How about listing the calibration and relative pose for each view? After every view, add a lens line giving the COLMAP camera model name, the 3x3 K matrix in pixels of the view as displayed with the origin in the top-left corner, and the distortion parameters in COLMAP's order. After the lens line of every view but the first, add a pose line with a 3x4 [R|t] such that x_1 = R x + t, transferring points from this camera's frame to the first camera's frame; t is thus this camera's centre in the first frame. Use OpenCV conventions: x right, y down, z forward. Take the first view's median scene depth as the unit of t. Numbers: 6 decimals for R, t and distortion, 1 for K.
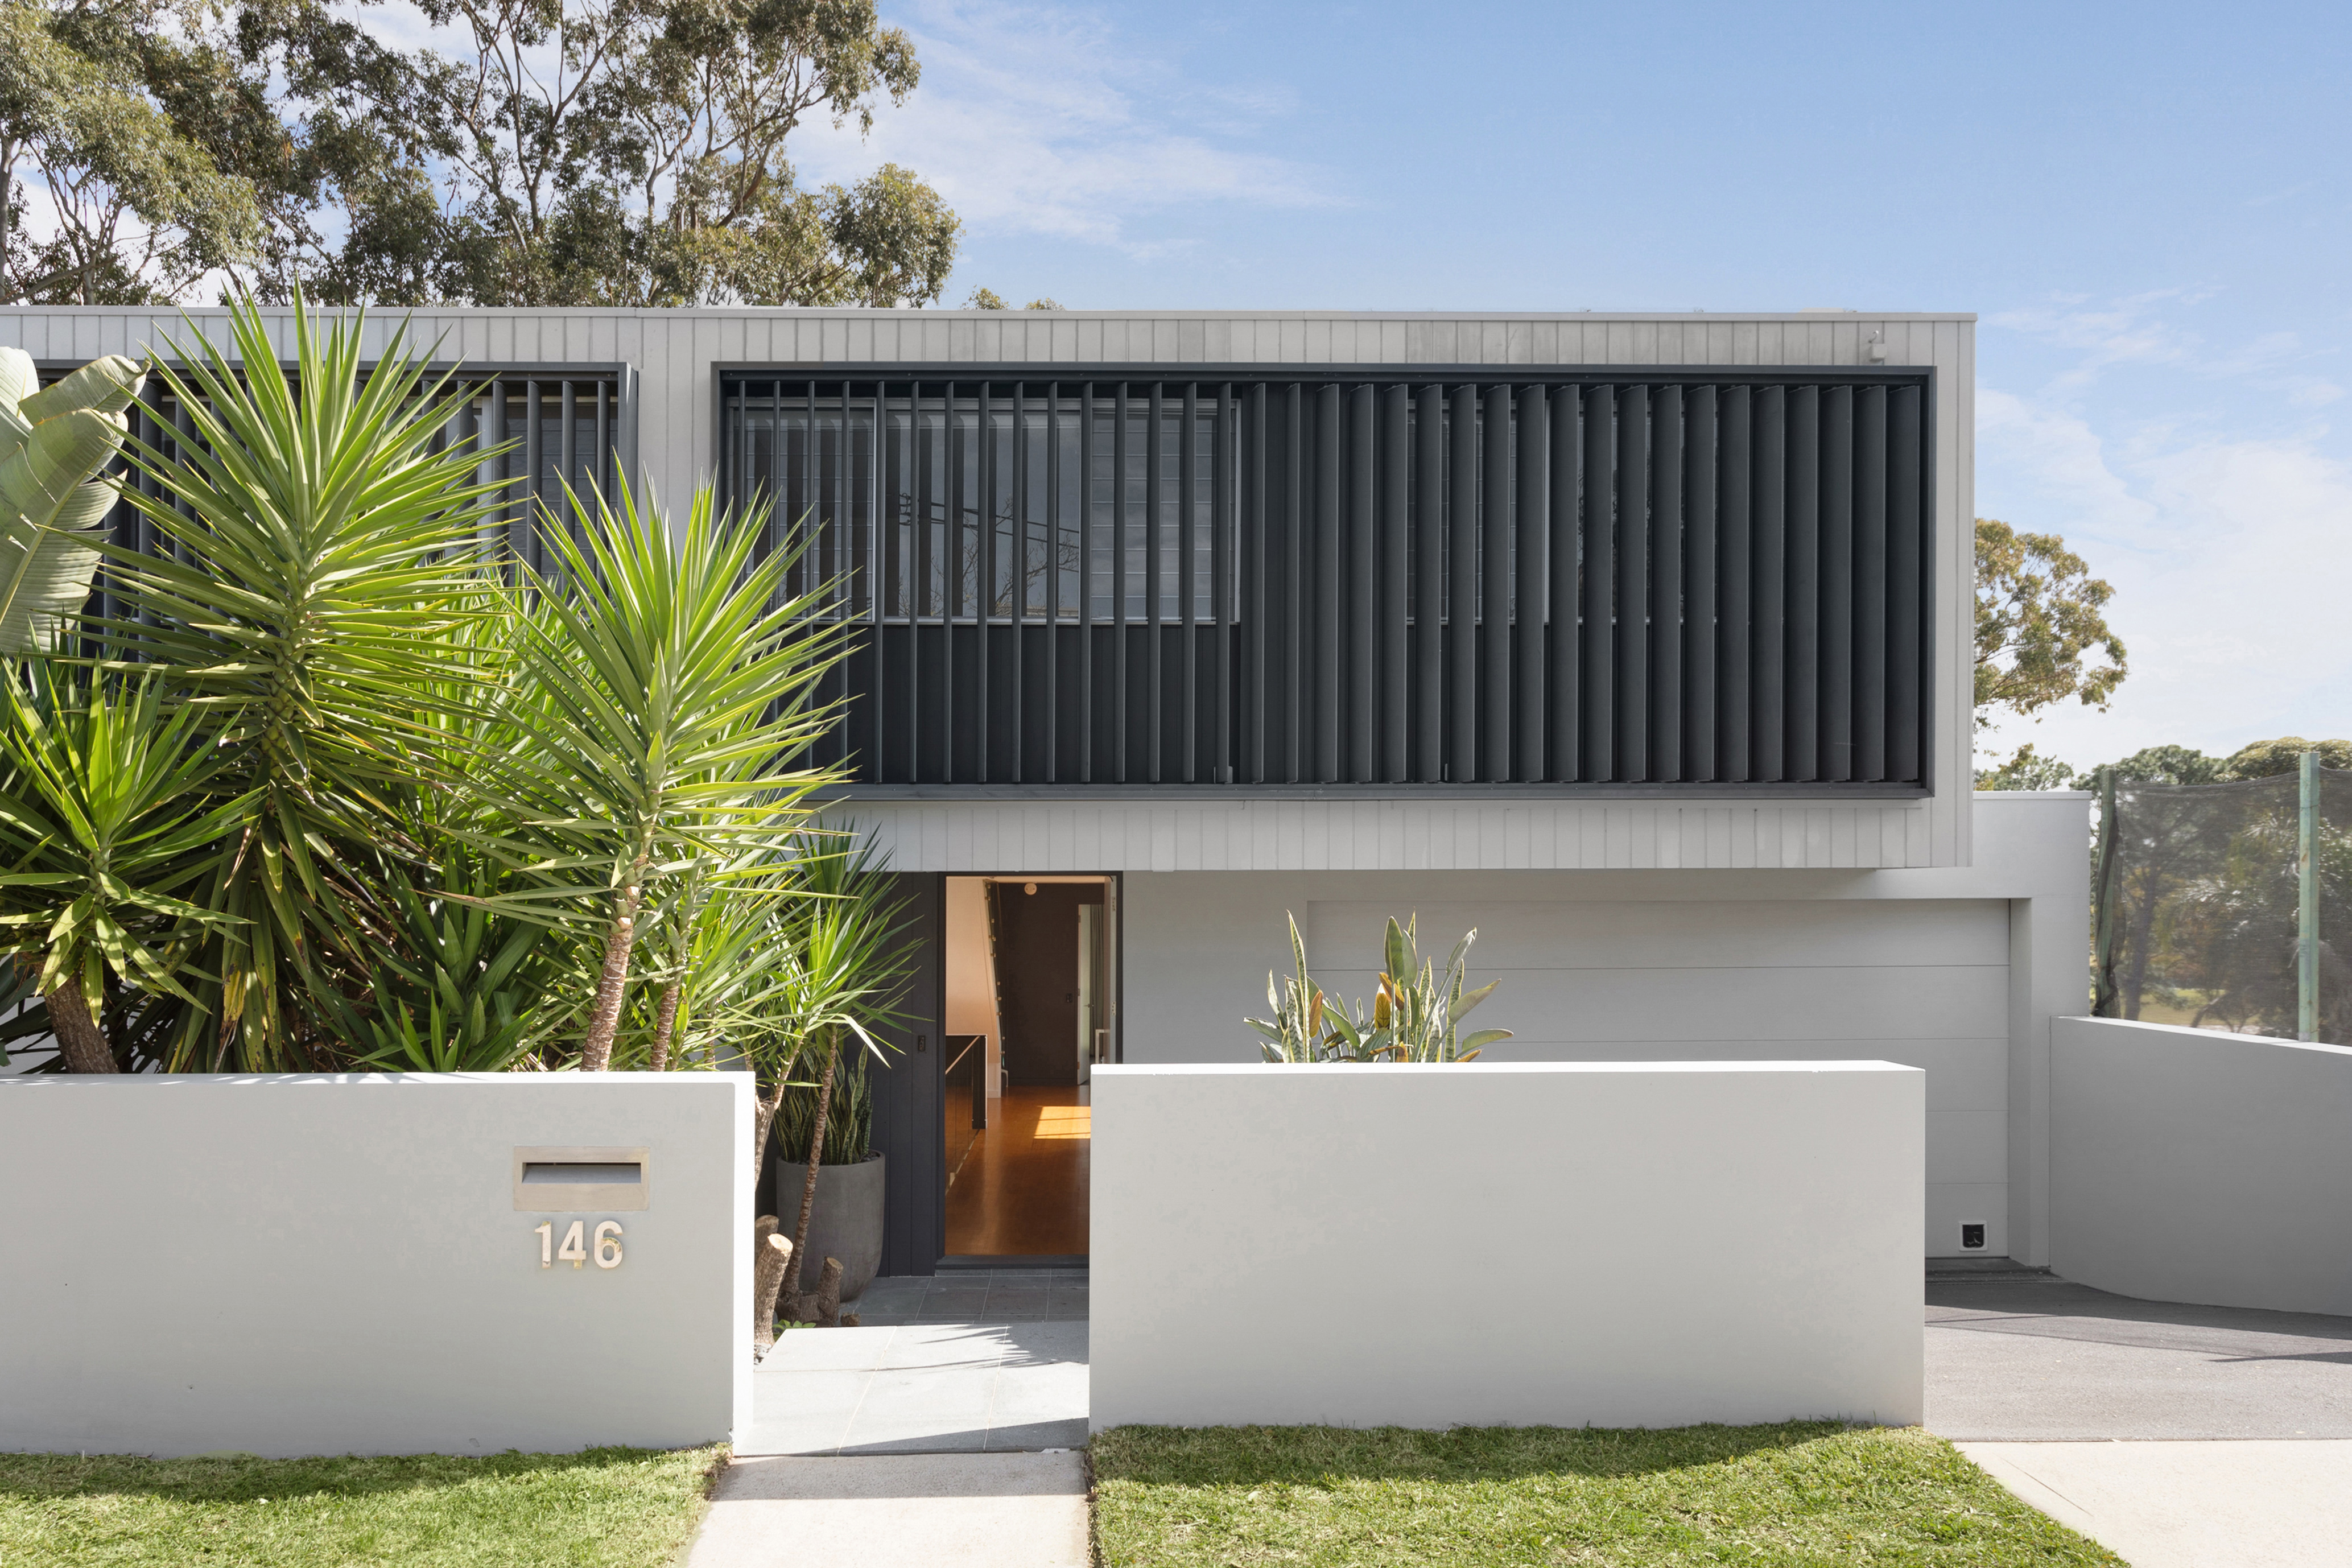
lens RADIAL K [[1697.2, 0, 1176.0], [0, 1697.2, 860.7], [0, 0, 1]] dist [0.012384, 0.001711]
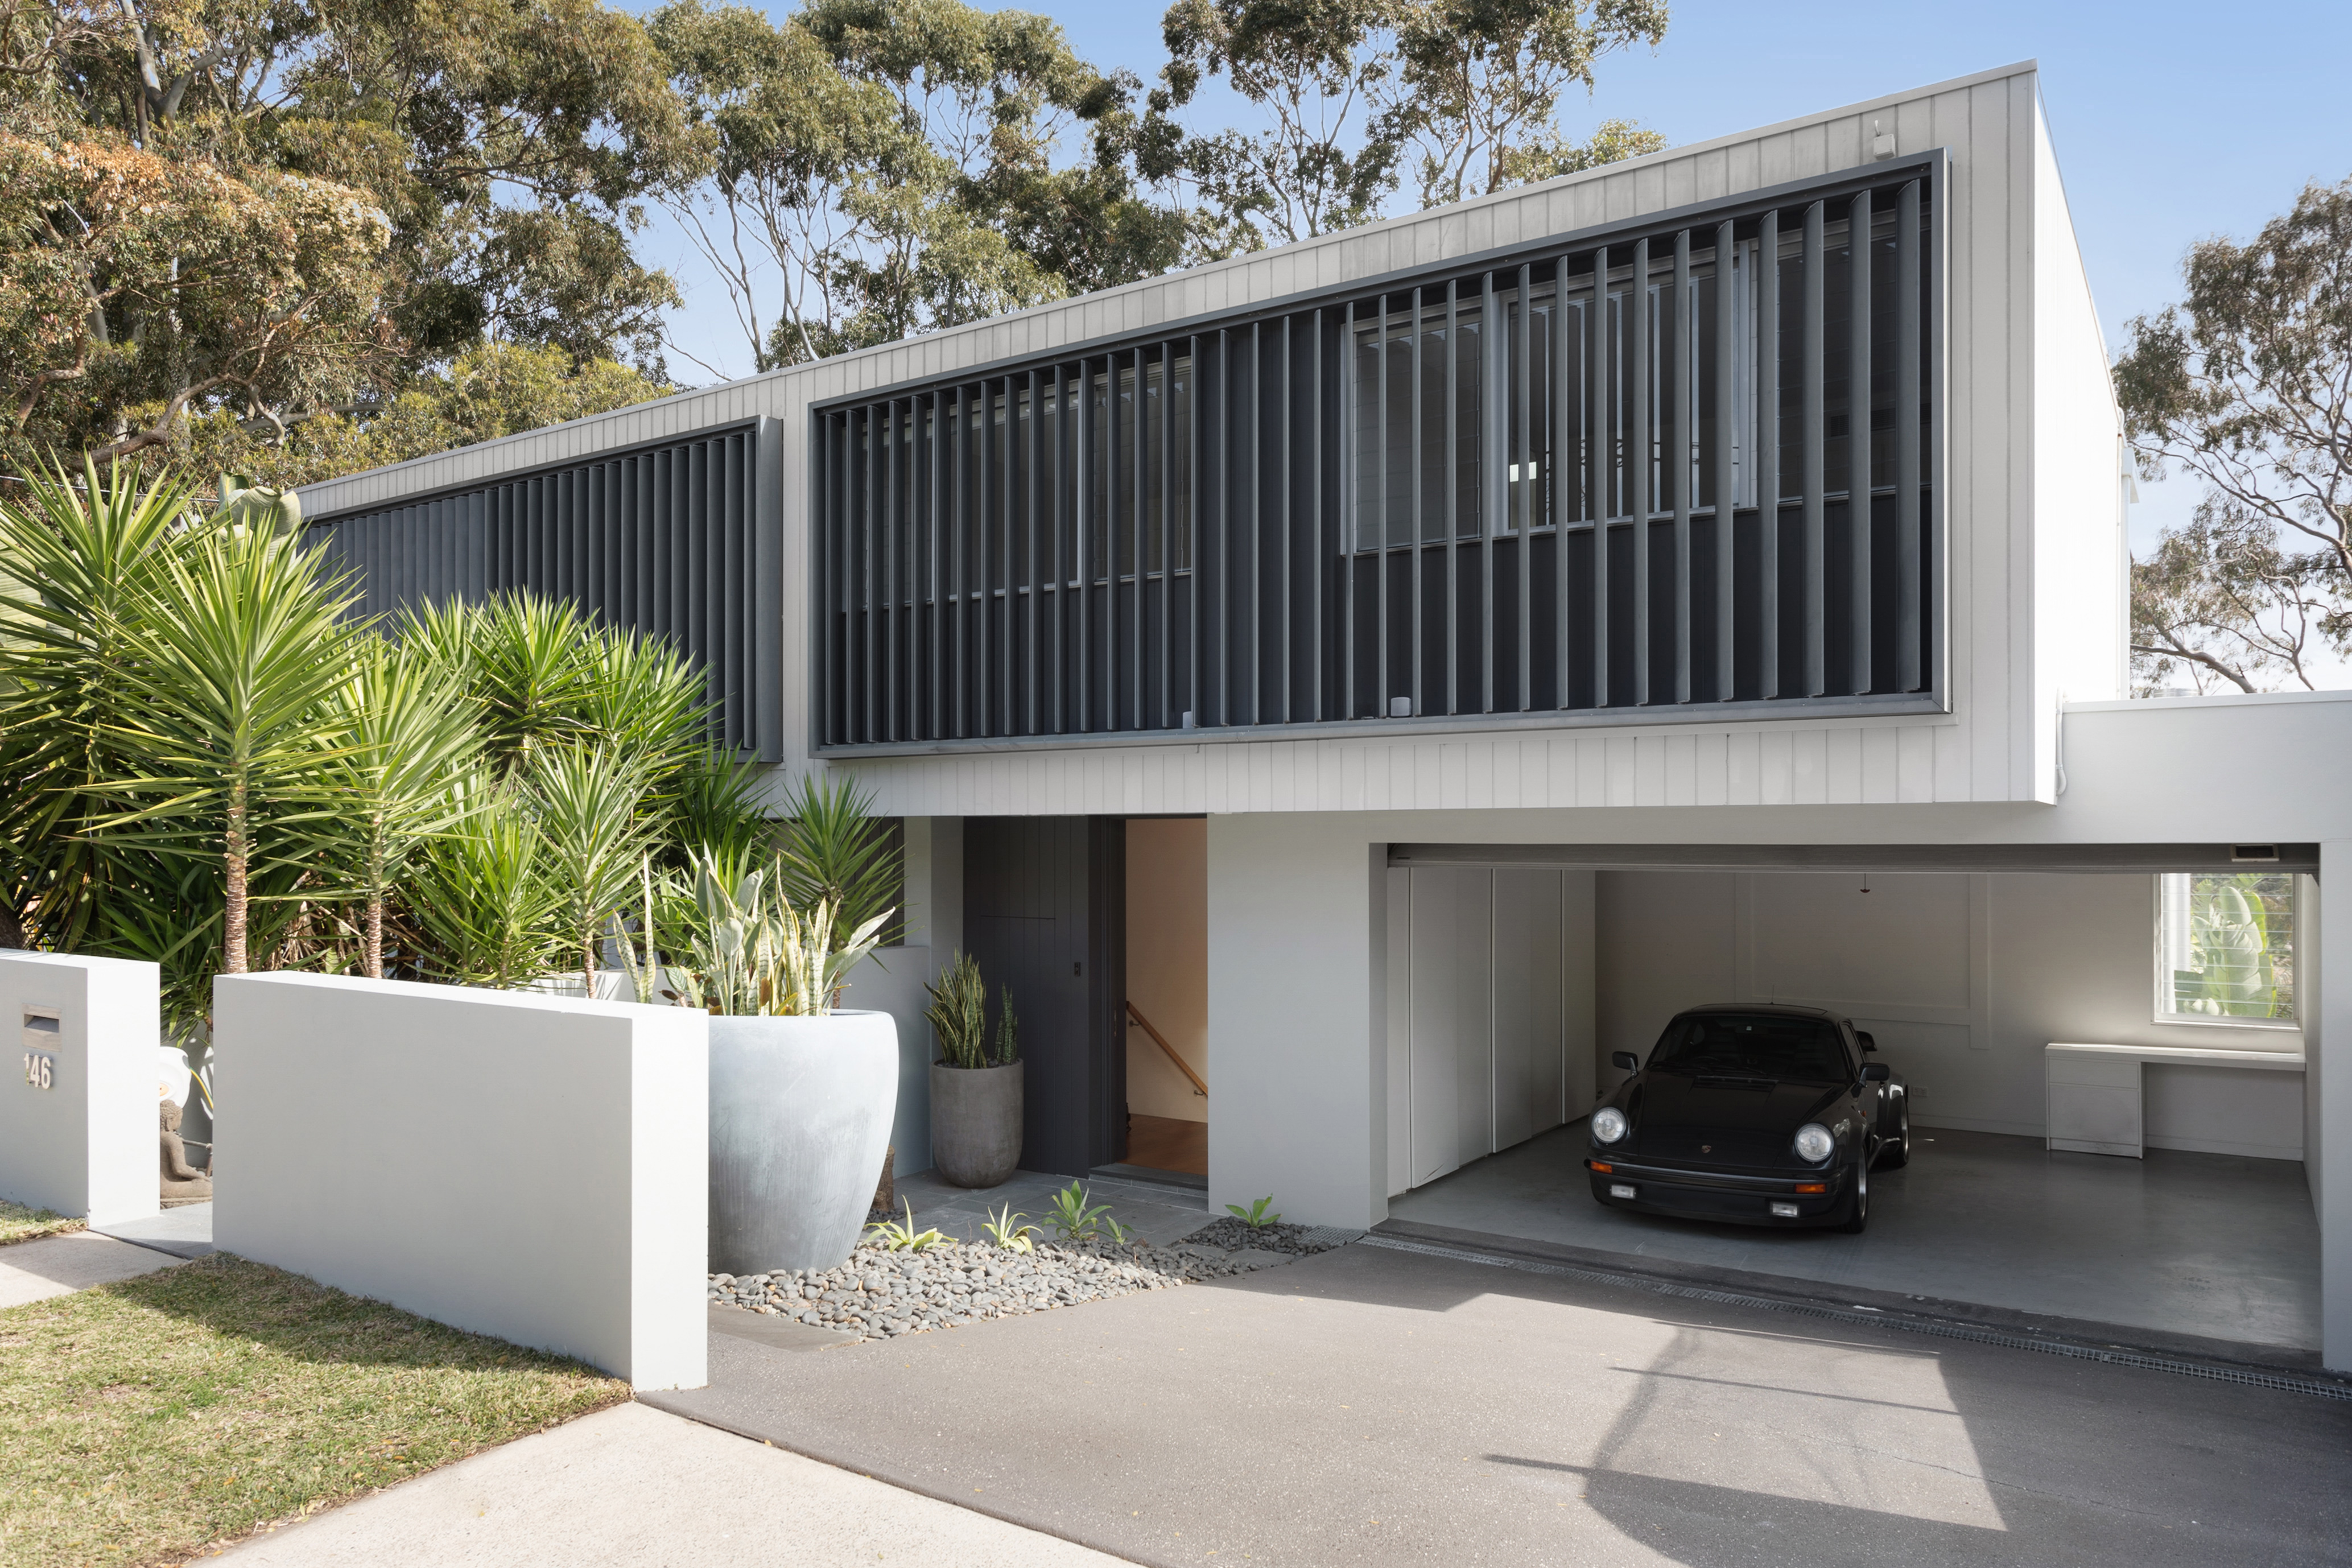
lens RADIAL K [[1614.3, 0, 1176.0], [0, 1614.3, 784.0], [0, 0, 1]] dist [-0.005634, 0.000764]
pose [[0.796333, -0.018866, -0.604564, 0.601759], [0.014013, 0.999821, -0.012742, 0.000238], [0.604696, 0.001675, 0.796455, 0.211518]]
